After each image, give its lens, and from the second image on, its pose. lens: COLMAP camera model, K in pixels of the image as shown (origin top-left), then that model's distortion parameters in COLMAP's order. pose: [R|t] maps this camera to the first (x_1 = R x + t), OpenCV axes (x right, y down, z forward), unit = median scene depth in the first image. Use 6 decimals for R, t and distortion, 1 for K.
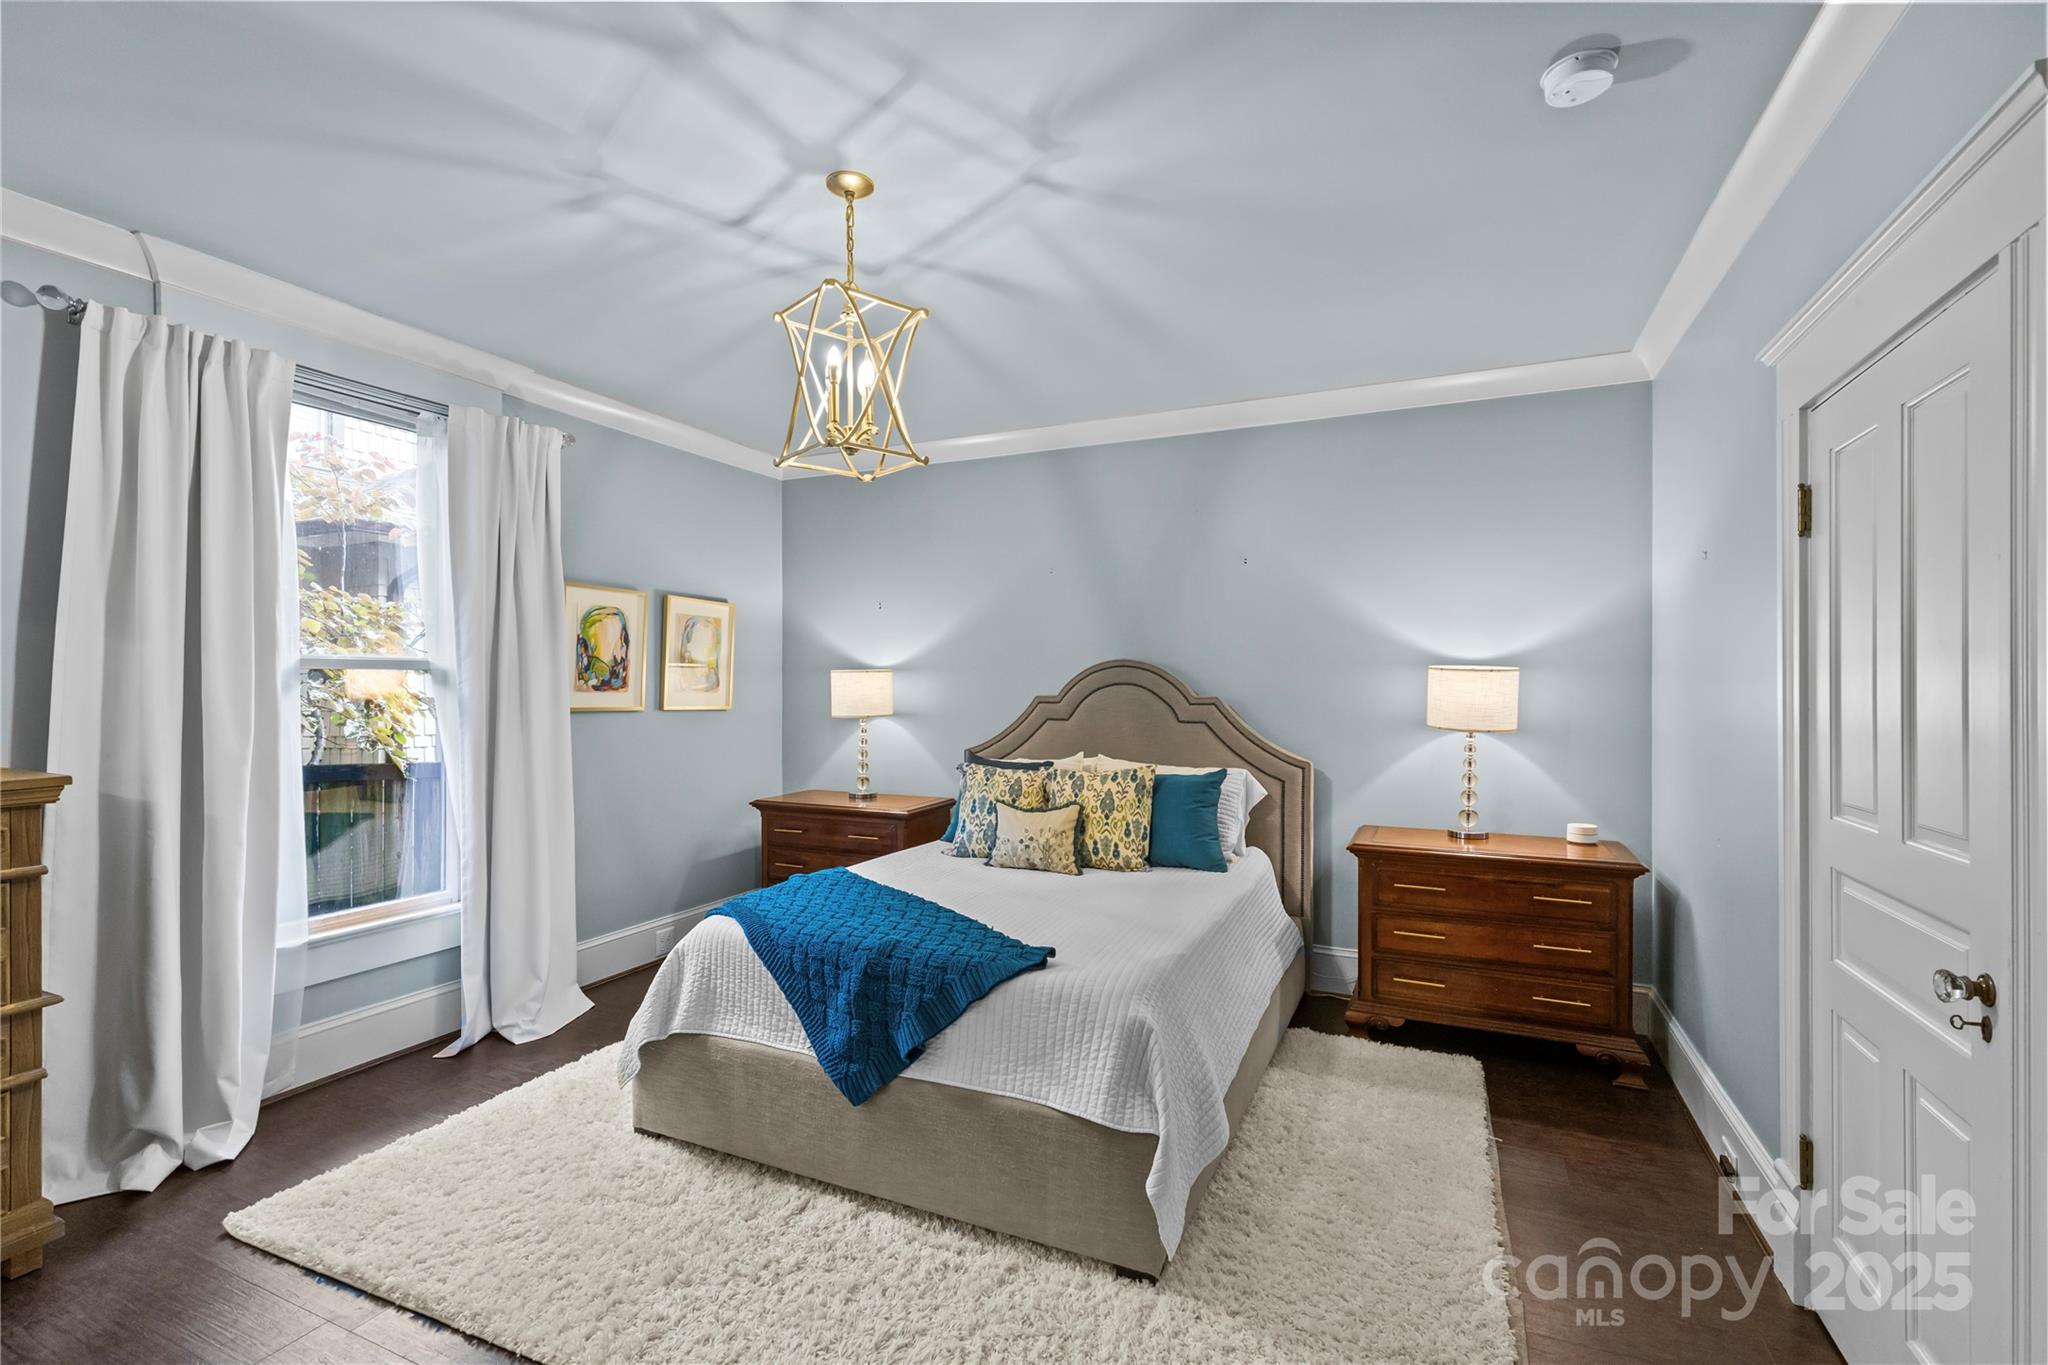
lens RADIAL K [[913.3, 0, 1017.7], [0, 913.3, 680.4], [0, 0, 1]] dist [0.000766, -0.000622]
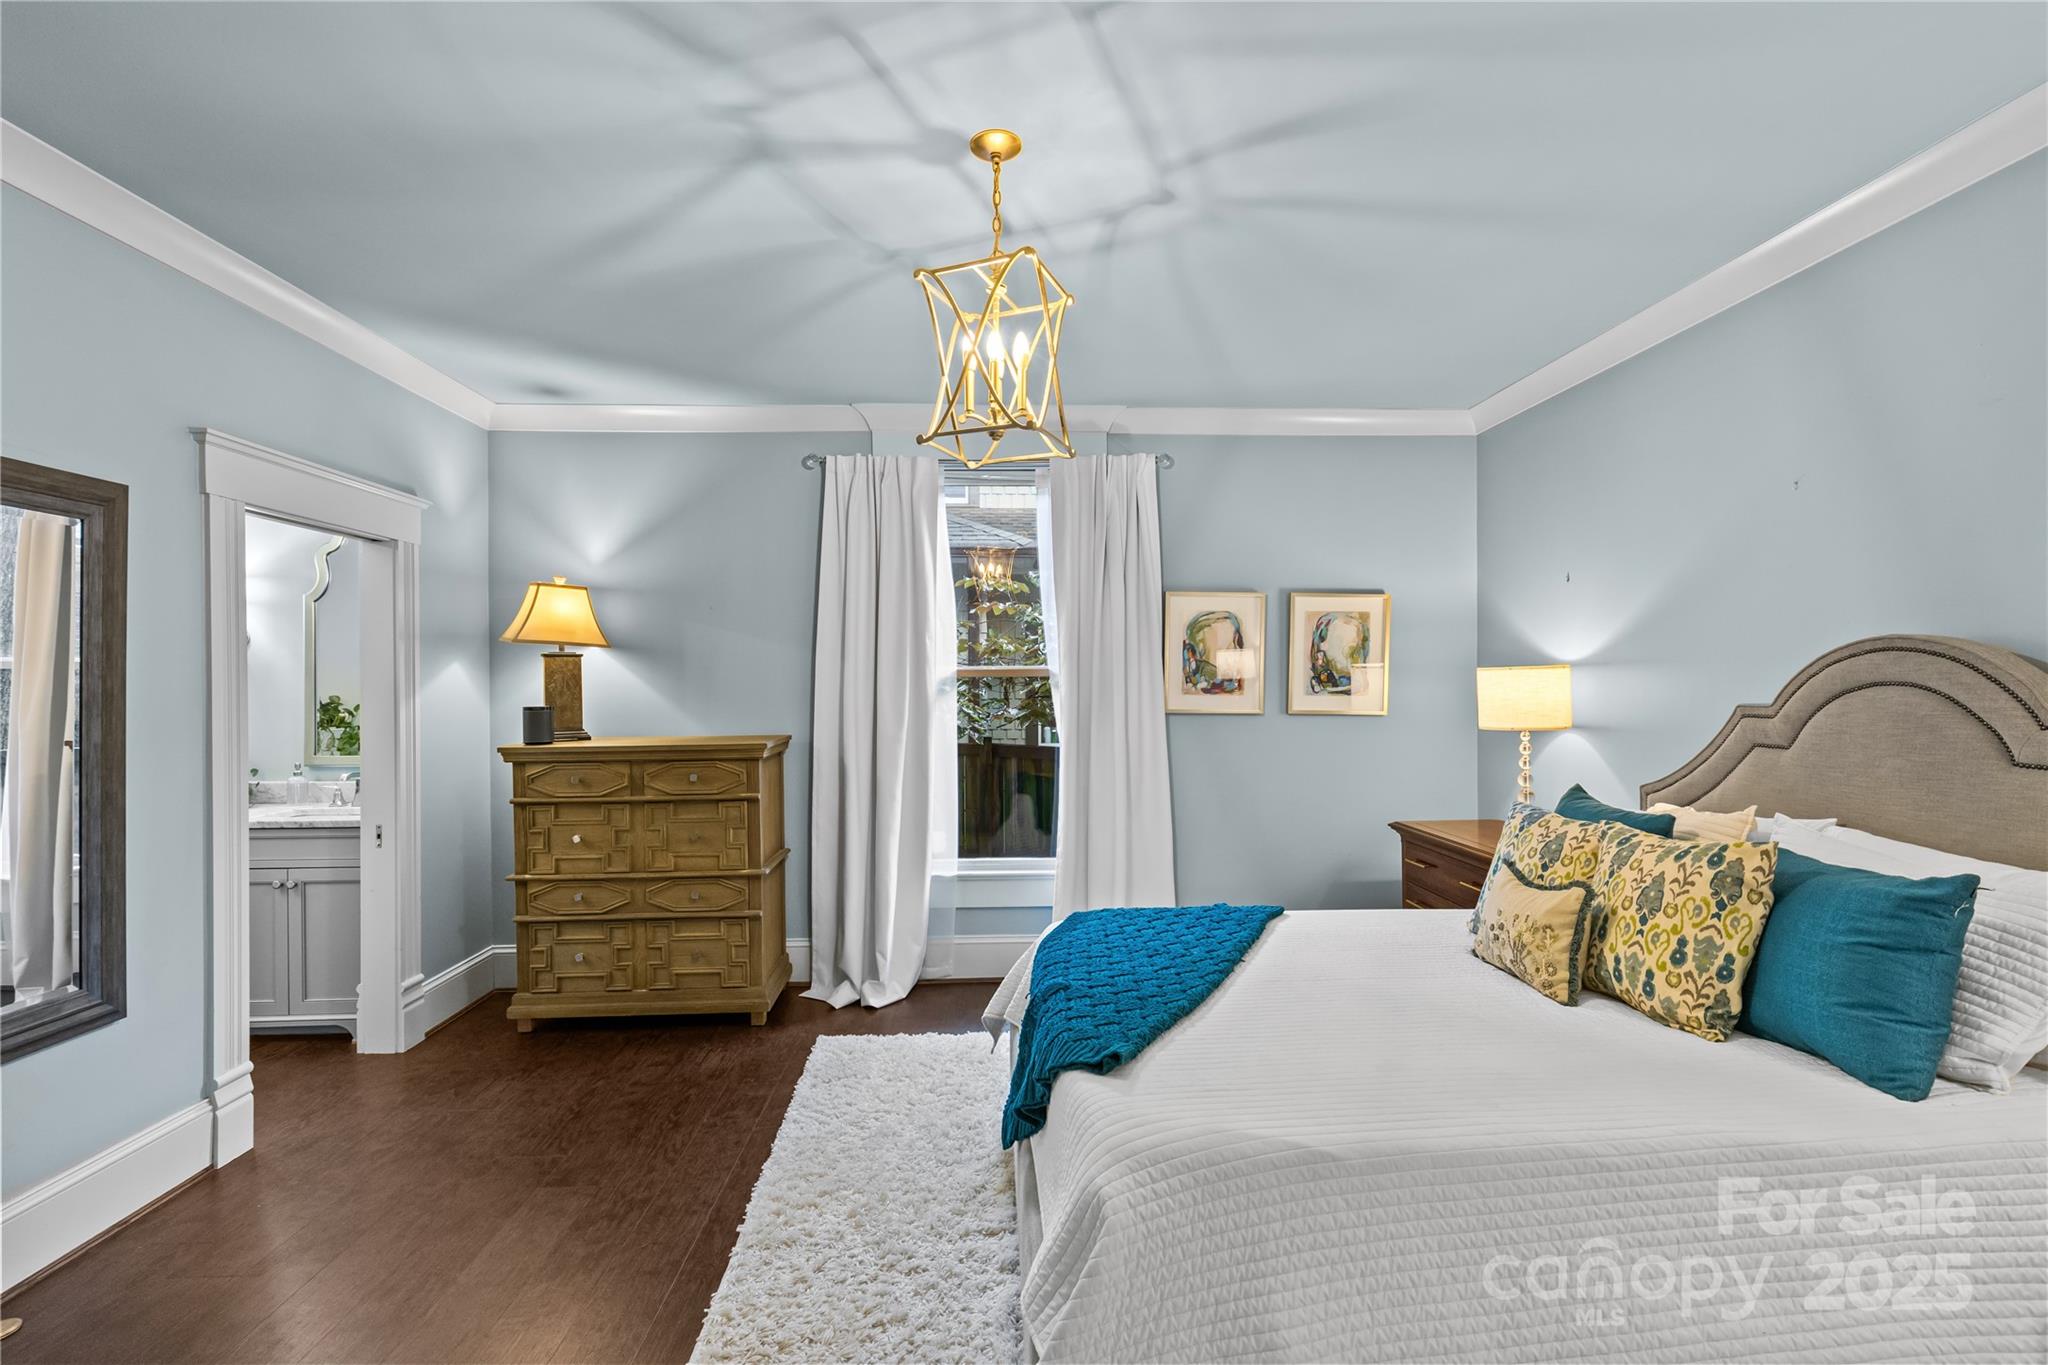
lens RADIAL K [[913.3, 0, 1012.0], [0, 913.3, 687.0], [0, 0, 1]] dist [0.000766, -0.000622]
pose [[0.449249, -0.003204, -0.893401, 0.430013], [0.009343, 0.999956, 0.001112, 0.000745], [0.893358, -0.008847, 0.449259, 0.399425]]
